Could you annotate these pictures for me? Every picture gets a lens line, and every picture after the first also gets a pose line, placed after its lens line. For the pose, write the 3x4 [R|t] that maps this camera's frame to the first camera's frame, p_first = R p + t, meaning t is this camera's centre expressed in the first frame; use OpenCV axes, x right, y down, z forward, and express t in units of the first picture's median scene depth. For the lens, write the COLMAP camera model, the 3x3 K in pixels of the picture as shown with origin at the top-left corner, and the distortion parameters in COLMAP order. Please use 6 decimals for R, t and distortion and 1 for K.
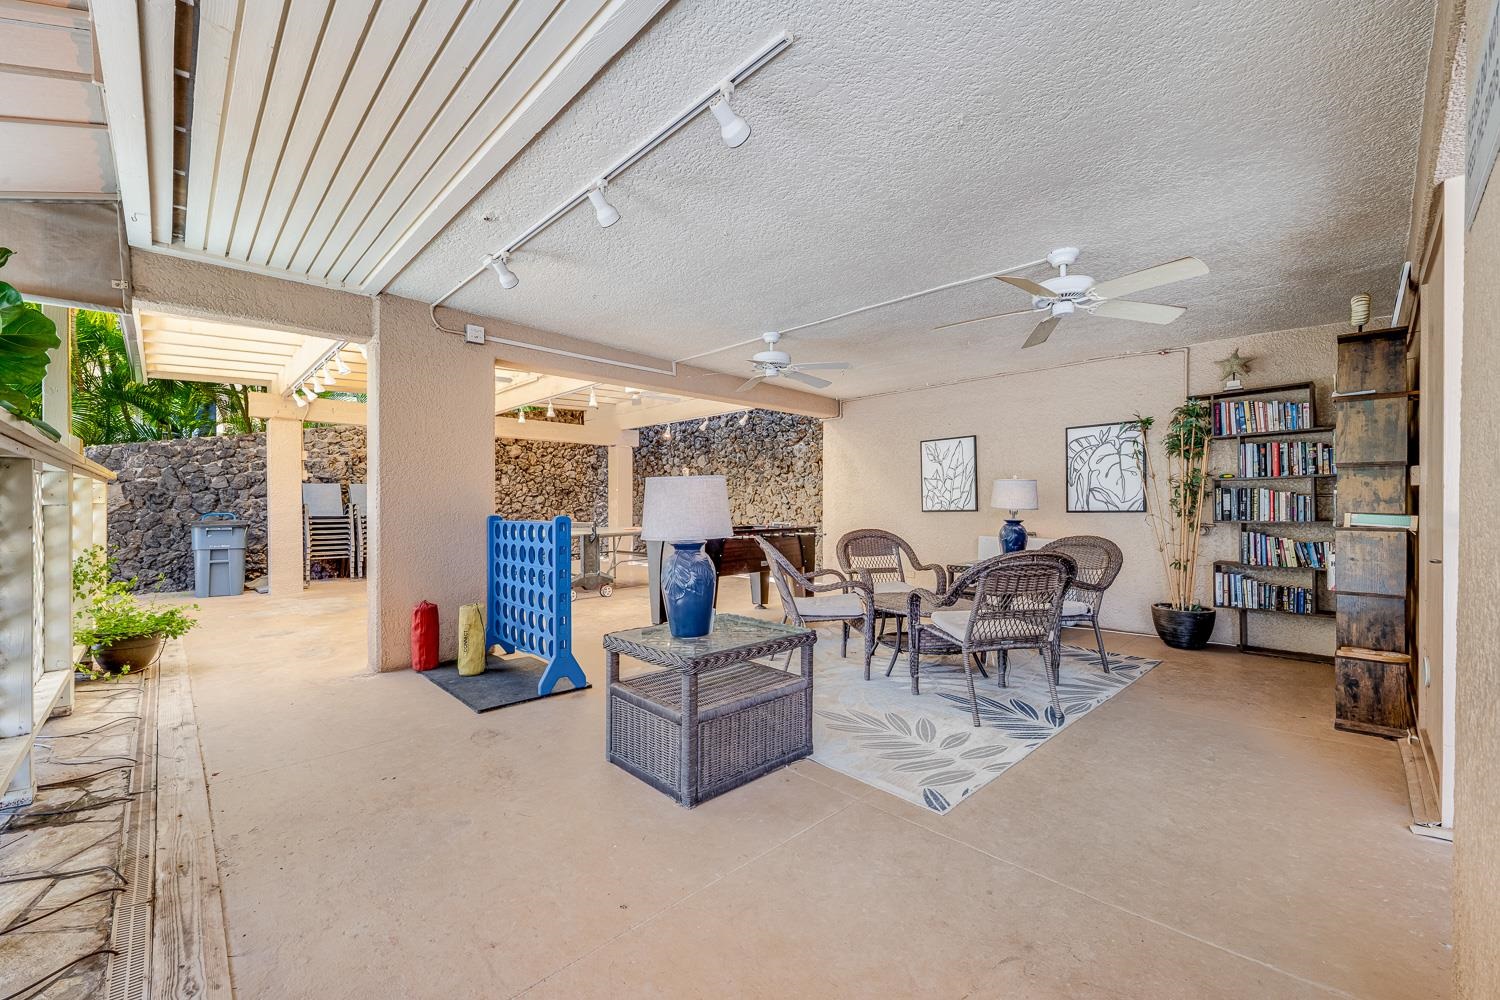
lens RADIAL K [[604.5, 0, 750.0], [0, 604.5, 500.0], [0, 0, 1]] dist [-0.000224, 0.000027]
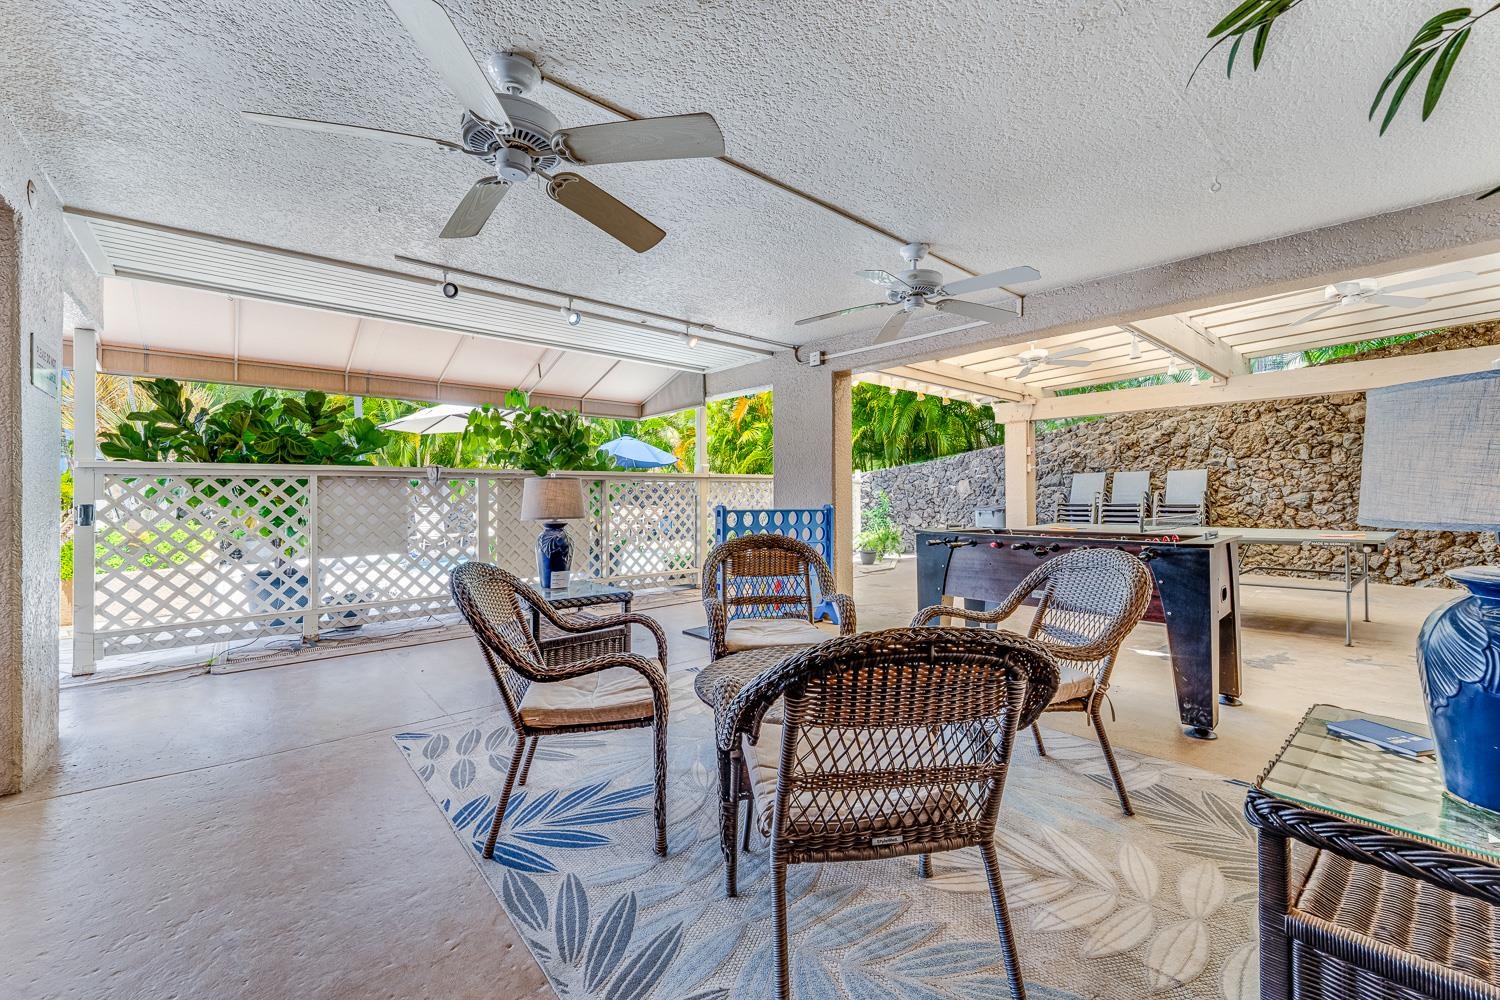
lens RADIAL K [[604.5, 0, 750.0], [0, 604.5, 500.0], [0, 0, 1]] dist [-0.000224, 0.000027]
pose [[-0.052045, 0.008826, -0.998606, 0.461819], [0.009591, 0.999919, 0.008337, 0.006537], [0.998599, -0.009144, -0.052125, 0.545153]]
